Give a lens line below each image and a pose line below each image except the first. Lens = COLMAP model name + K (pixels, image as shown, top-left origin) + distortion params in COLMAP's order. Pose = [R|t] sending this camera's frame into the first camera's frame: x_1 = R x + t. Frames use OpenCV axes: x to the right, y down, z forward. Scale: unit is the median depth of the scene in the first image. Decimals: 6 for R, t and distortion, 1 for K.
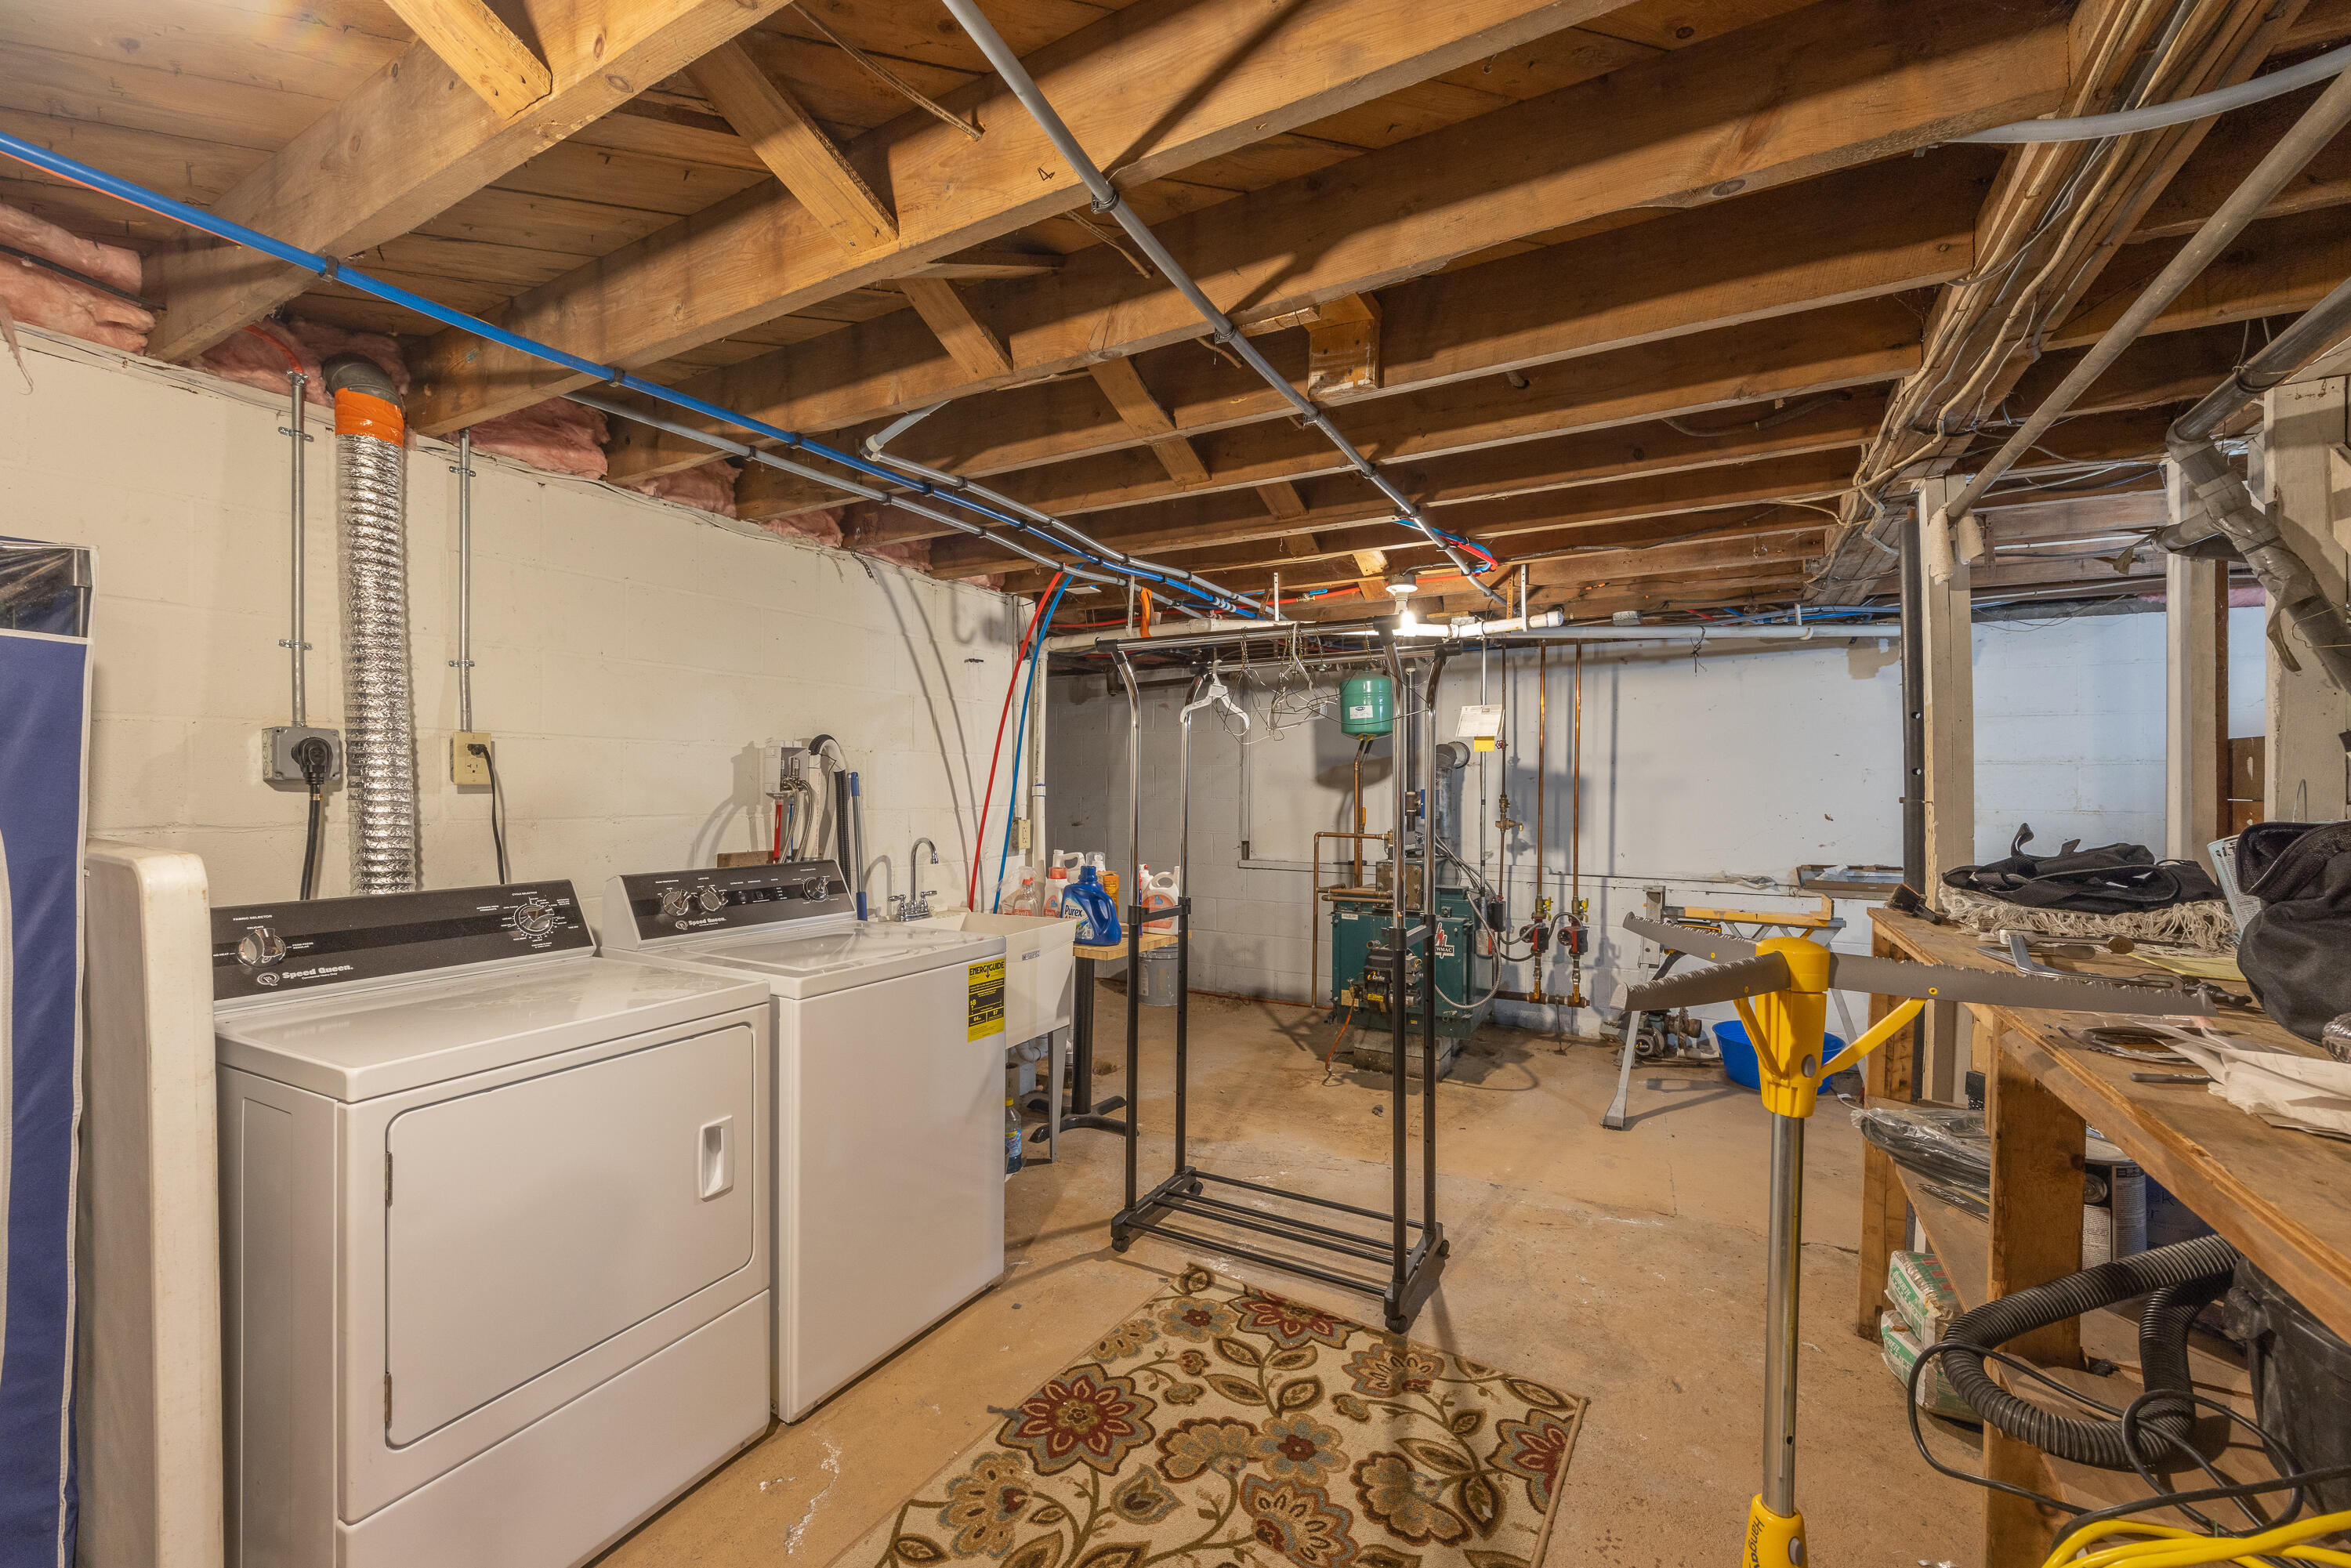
lens RADIAL K [[930.0, 0, 1176.4], [0, 930.0, 786.7], [0, 0, 1]] dist [0.000495, 0.000288]
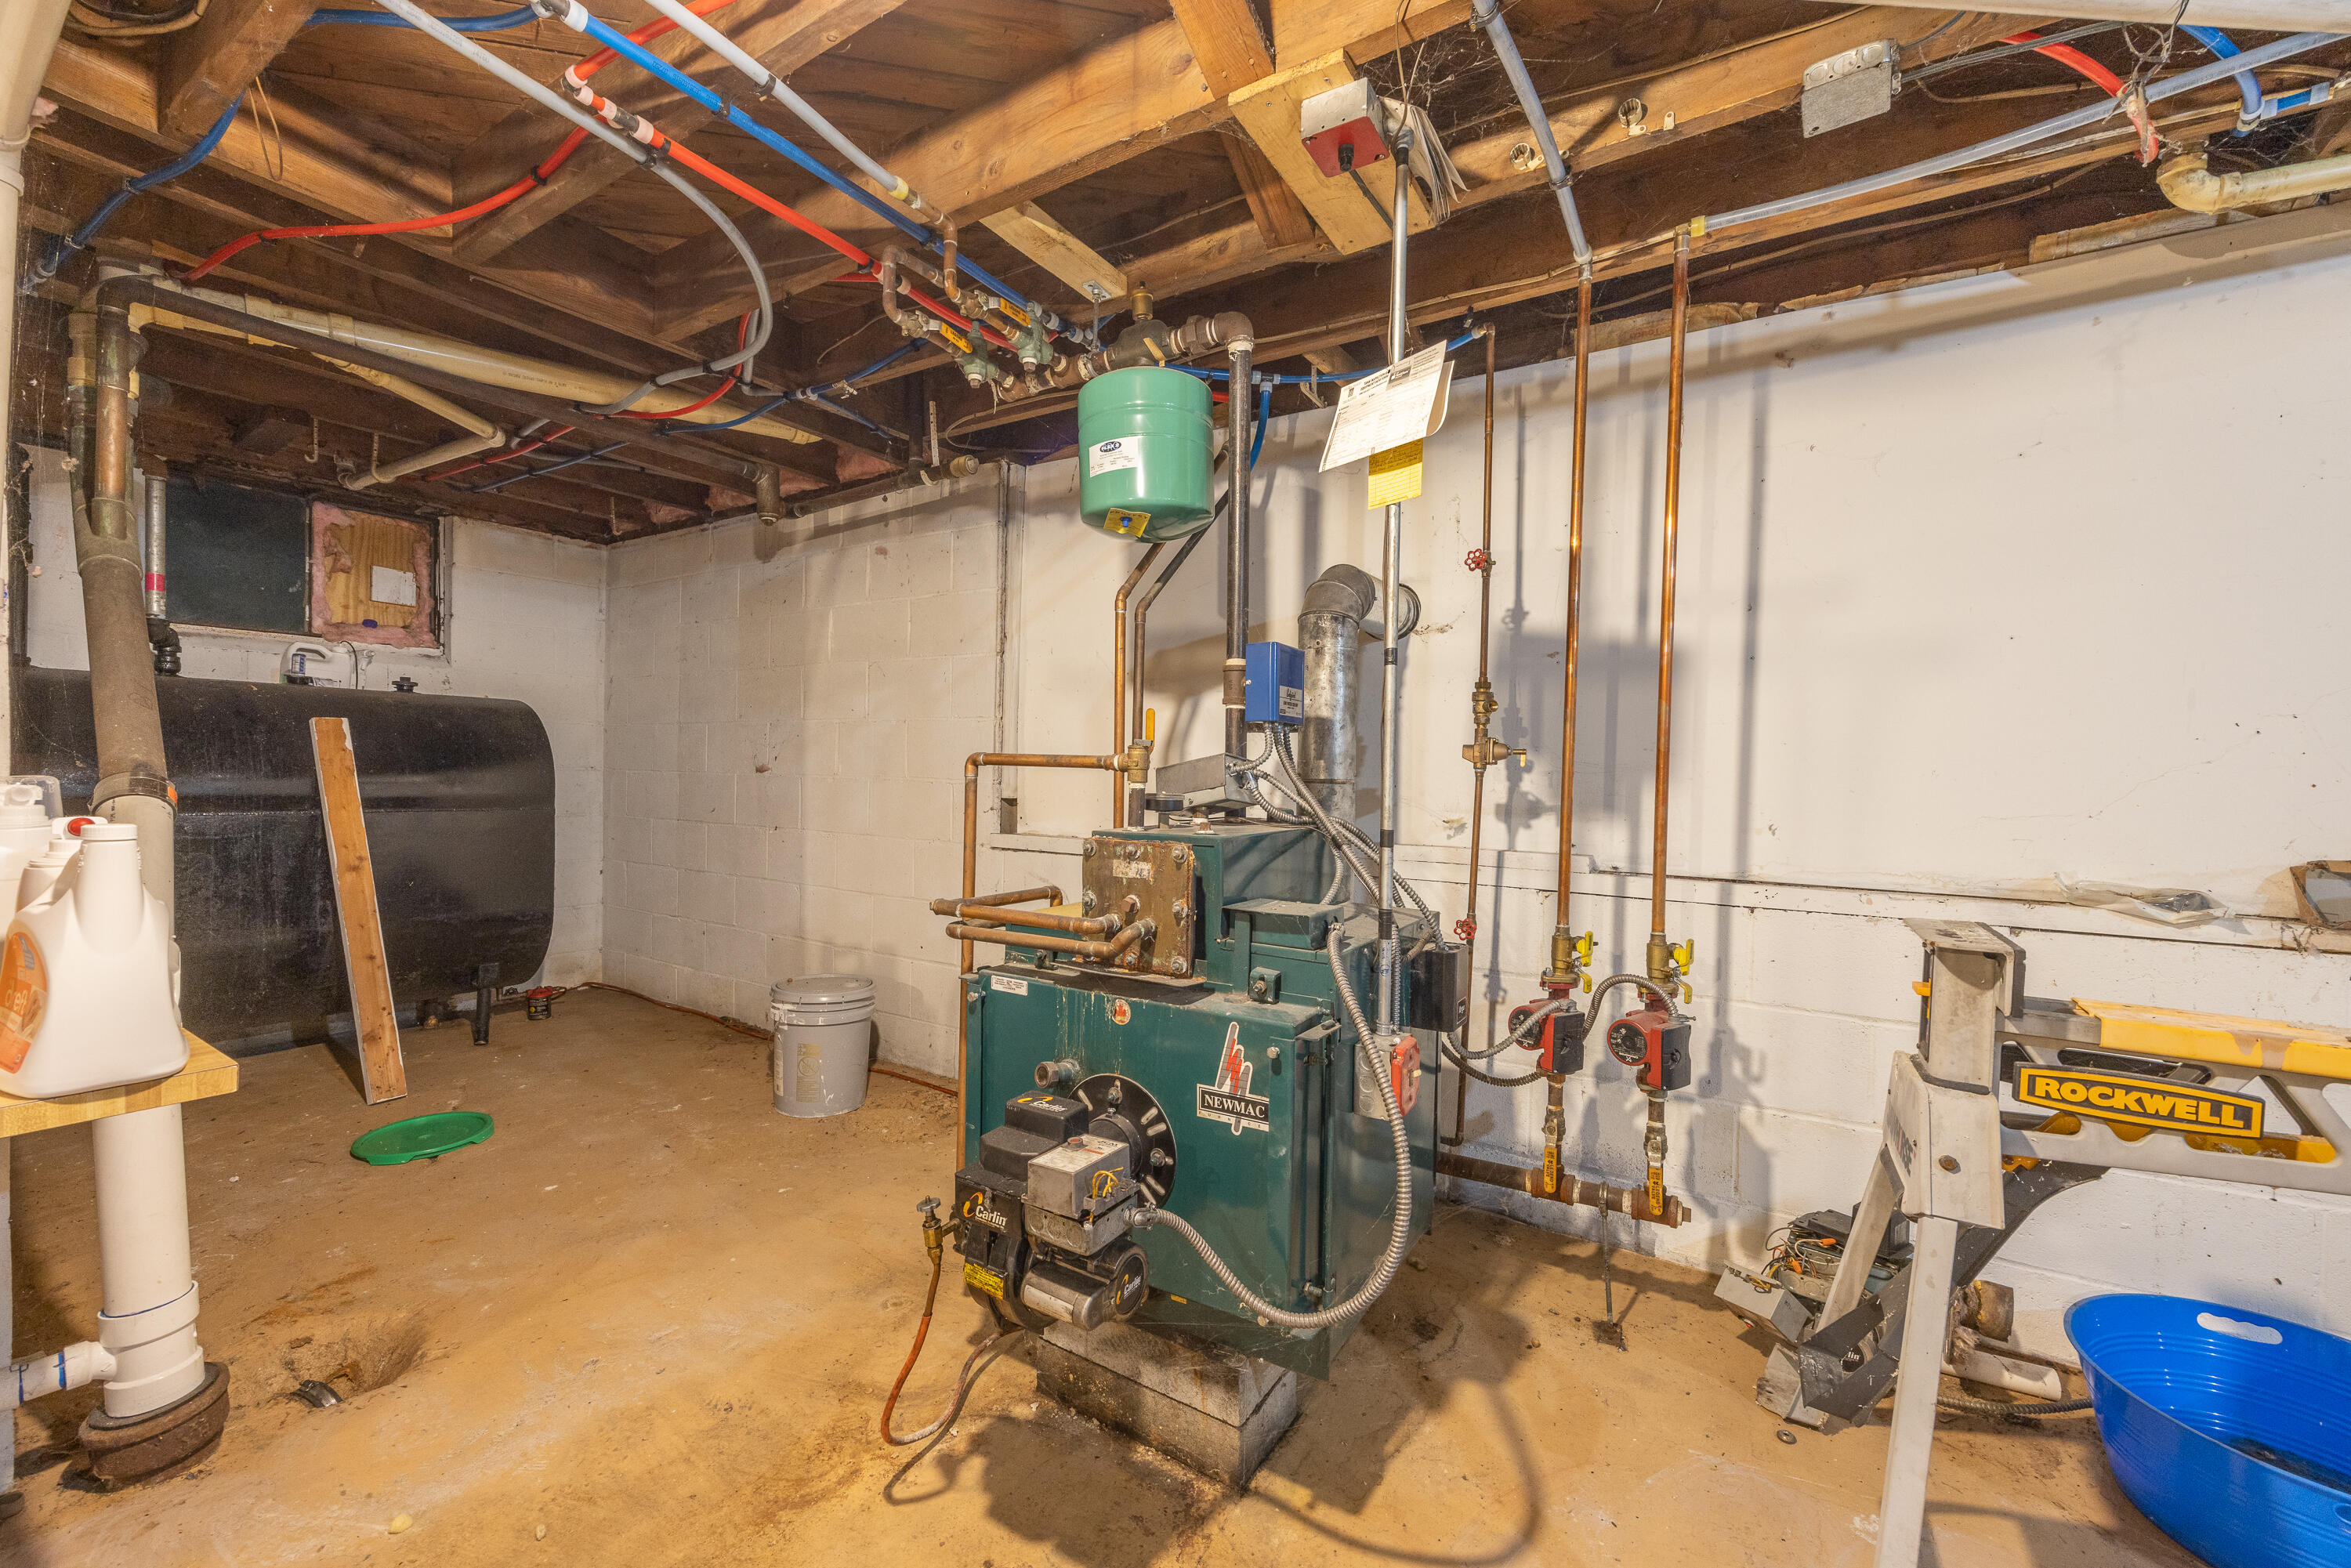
lens RADIAL K [[930.0, 0, 1173.5], [0, 930.0, 785.9], [0, 0, 1]] dist [0.000495, 0.000288]
pose [[0.998940, 0.013278, -0.044079, 0.238592], [-0.012586, 0.999794, 0.015924, 0.052192], [0.044282, -0.015352, 0.998901, 0.590747]]
